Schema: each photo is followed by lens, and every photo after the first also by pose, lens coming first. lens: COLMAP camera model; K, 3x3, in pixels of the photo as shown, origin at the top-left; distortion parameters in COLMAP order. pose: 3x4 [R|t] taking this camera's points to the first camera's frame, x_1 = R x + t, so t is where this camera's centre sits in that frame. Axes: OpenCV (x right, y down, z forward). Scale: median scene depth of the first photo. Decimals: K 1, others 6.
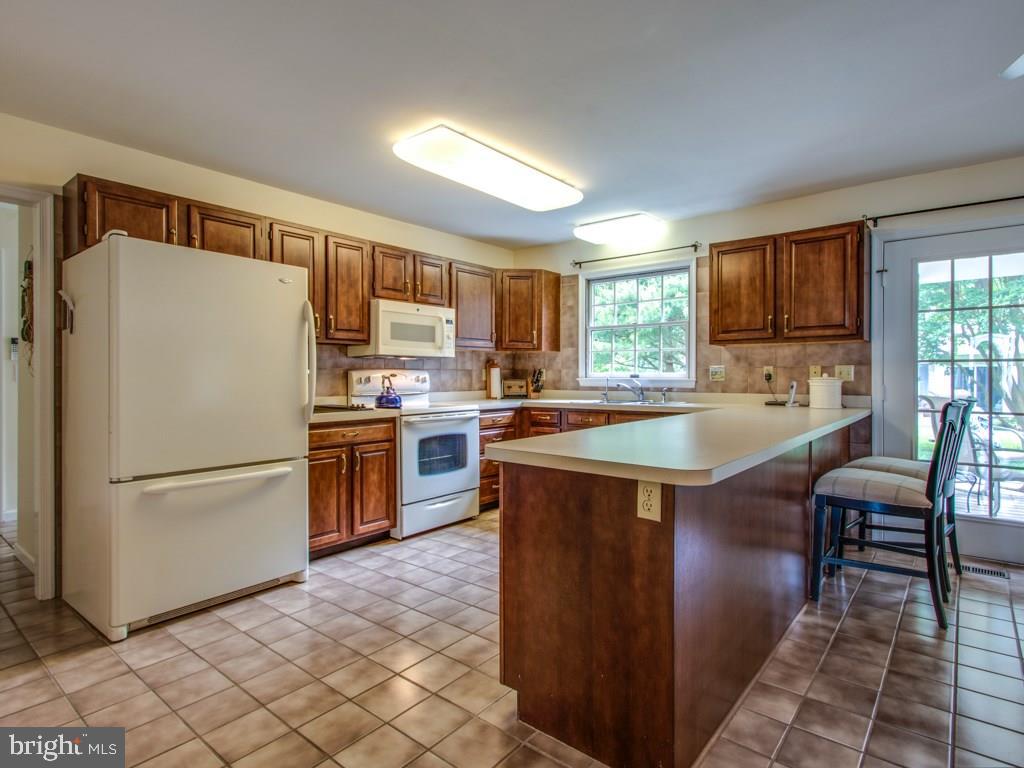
lens RADIAL K [[539.4, 0, 514.2], [0, 539.4, 377.5], [0, 0, 1]] dist [0.003331, 0.000831]
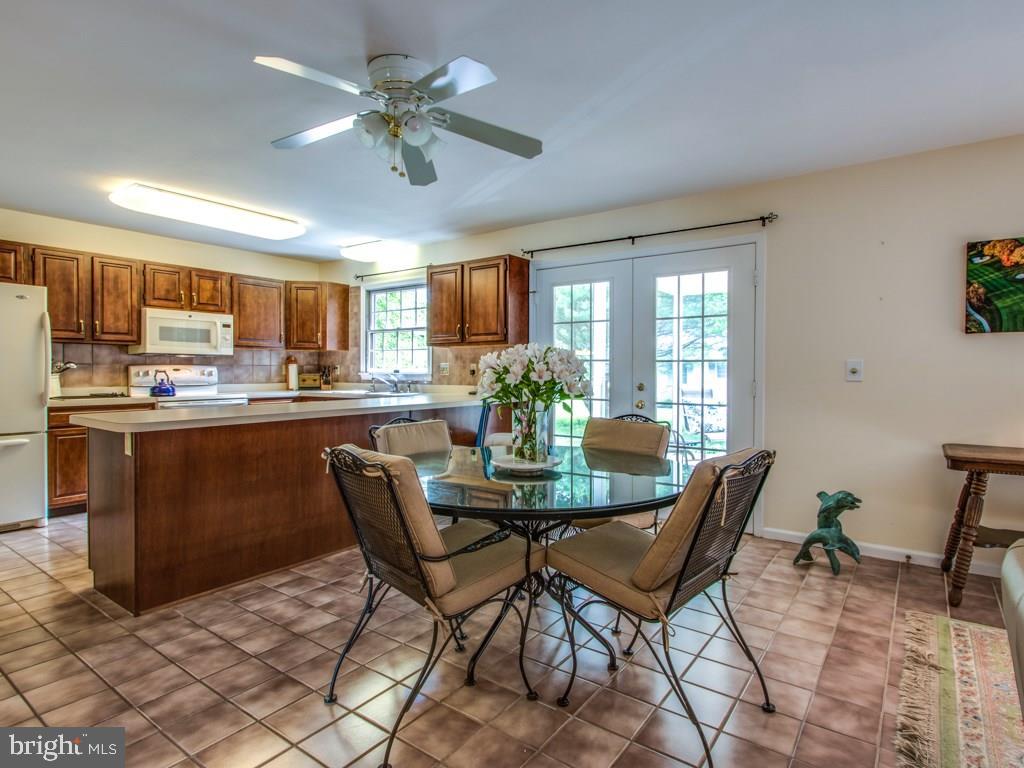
lens RADIAL K [[539.4, 0, 514.2], [0, 539.4, 377.5], [0, 0, 1]] dist [0.003331, 0.000831]
pose [[0.997818, 0.002969, 0.065962, 0.467495], [-0.003456, 0.999968, 0.007273, 0.001998], [-0.065938, -0.007486, 0.997796, -0.266670]]
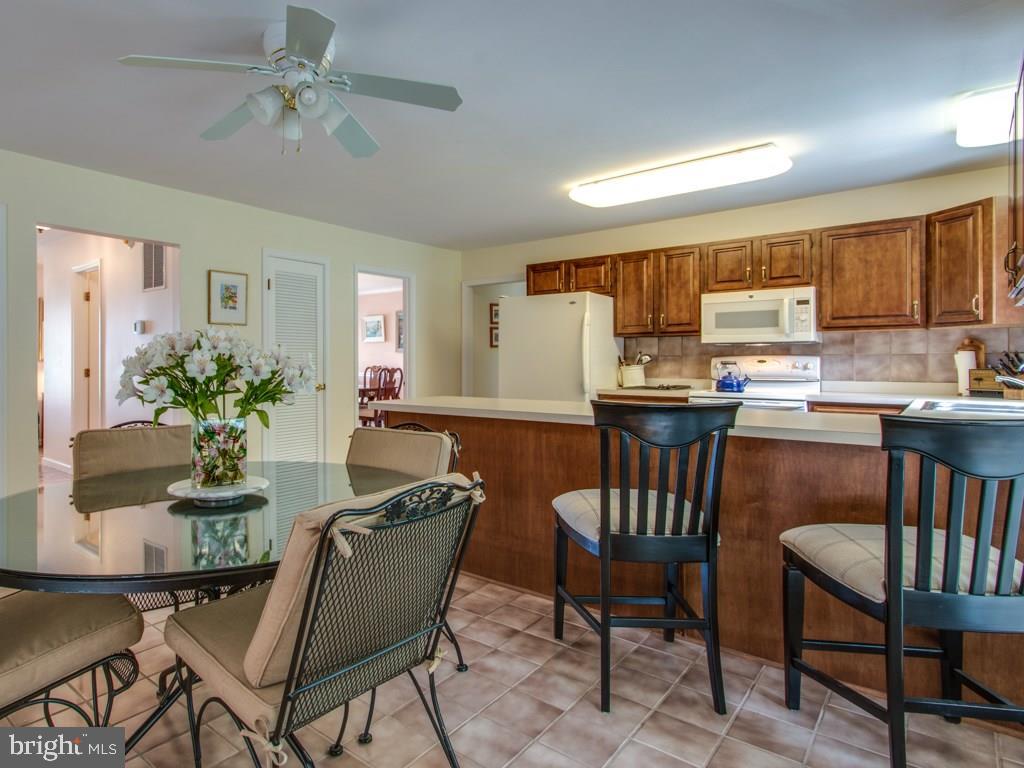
lens RADIAL K [[593.5, 0, 420.7], [0, 593.5, 358.8], [0, 0, 1]] dist [-0.001683, -0.002527]
pose [[-0.031478, -0.002183, -0.999502, 0.935203], [-0.004551, 0.999988, -0.002041, -0.003841], [0.999494, 0.004485, -0.031487, 0.411647]]
